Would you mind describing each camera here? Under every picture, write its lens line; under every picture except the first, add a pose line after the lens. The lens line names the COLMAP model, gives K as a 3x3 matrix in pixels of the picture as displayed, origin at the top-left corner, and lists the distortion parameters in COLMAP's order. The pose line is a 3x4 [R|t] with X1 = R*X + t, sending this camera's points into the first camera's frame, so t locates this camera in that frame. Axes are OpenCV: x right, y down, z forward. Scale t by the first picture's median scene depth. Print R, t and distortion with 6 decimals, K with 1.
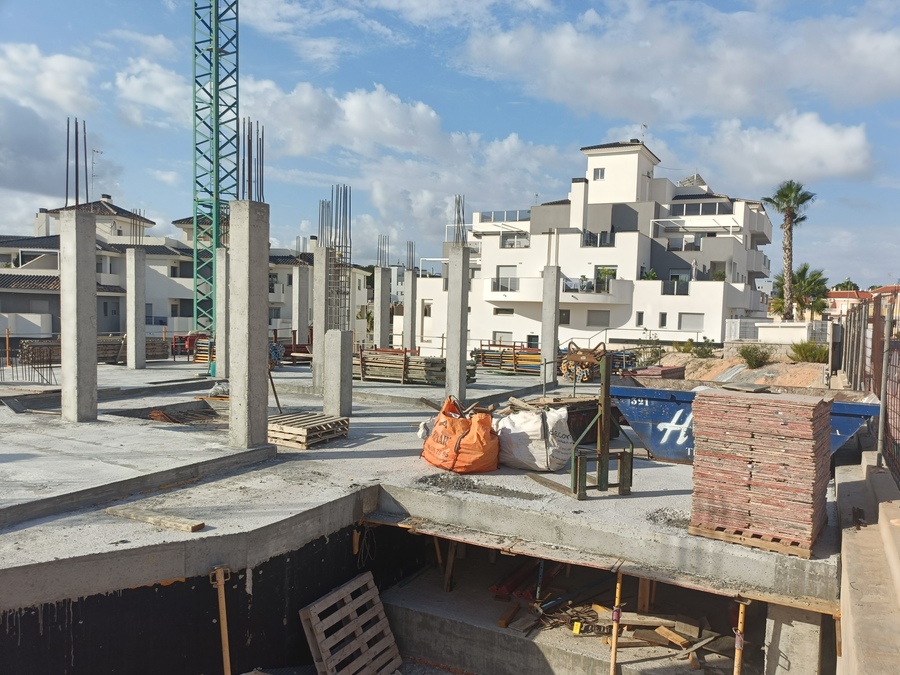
lens RADIAL K [[674.6, 0, 464.6], [0, 674.6, 347.2], [0, 0, 1]] dist [0.021110, -0.007742]
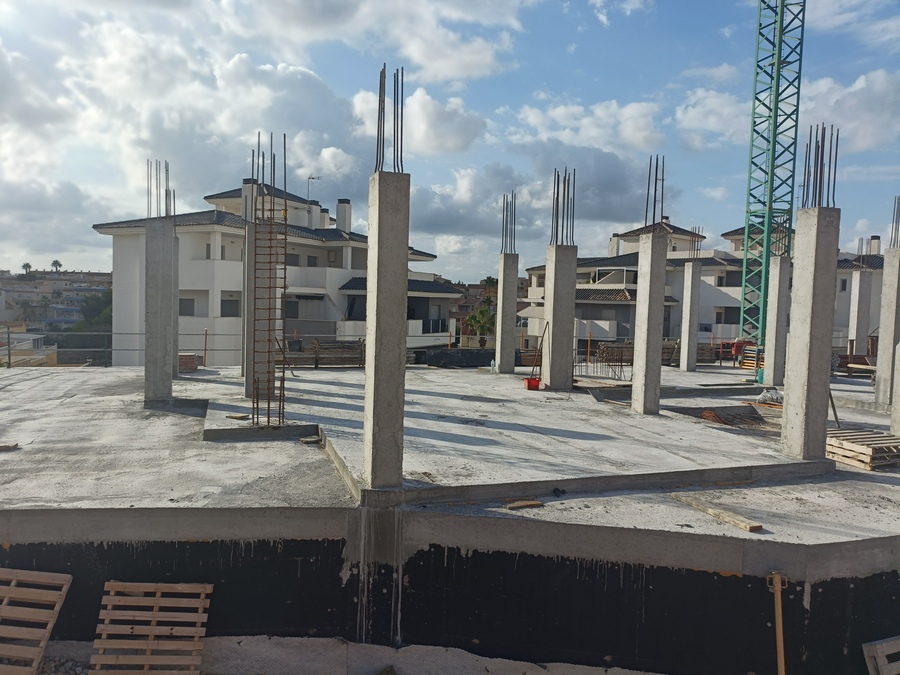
lens RADIAL K [[648.1, 0, 445.1], [0, 648.1, 338.1], [0, 0, 1]] dist [0.003583, -0.003949]
pose [[0.710130, 0.023788, -0.703668, -0.026811], [-0.038996, 0.999224, -0.005574, -0.000403], [0.702990, 0.031398, 0.710507, -0.030307]]
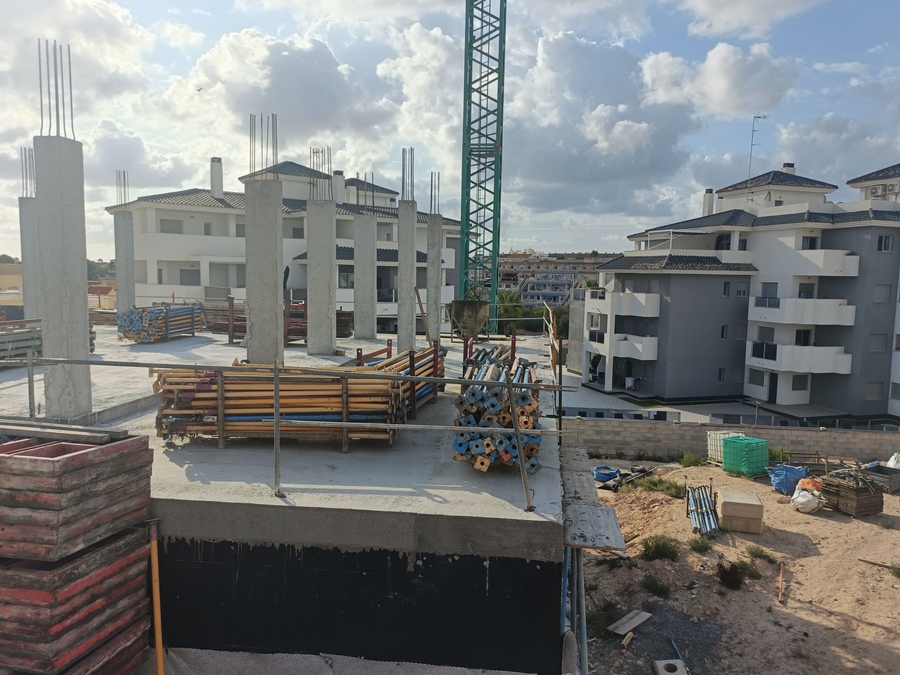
lens RADIAL K [[674.6, 0, 449.5], [0, 674.6, 344.5], [0, 0, 1]] dist [0.021110, -0.007742]
pose [[0.323203, 0.064533, -0.944127, 0.283786], [-0.063065, 0.996923, 0.046552, -0.002519], [0.944226, 0.044496, 0.326278, 0.486273]]
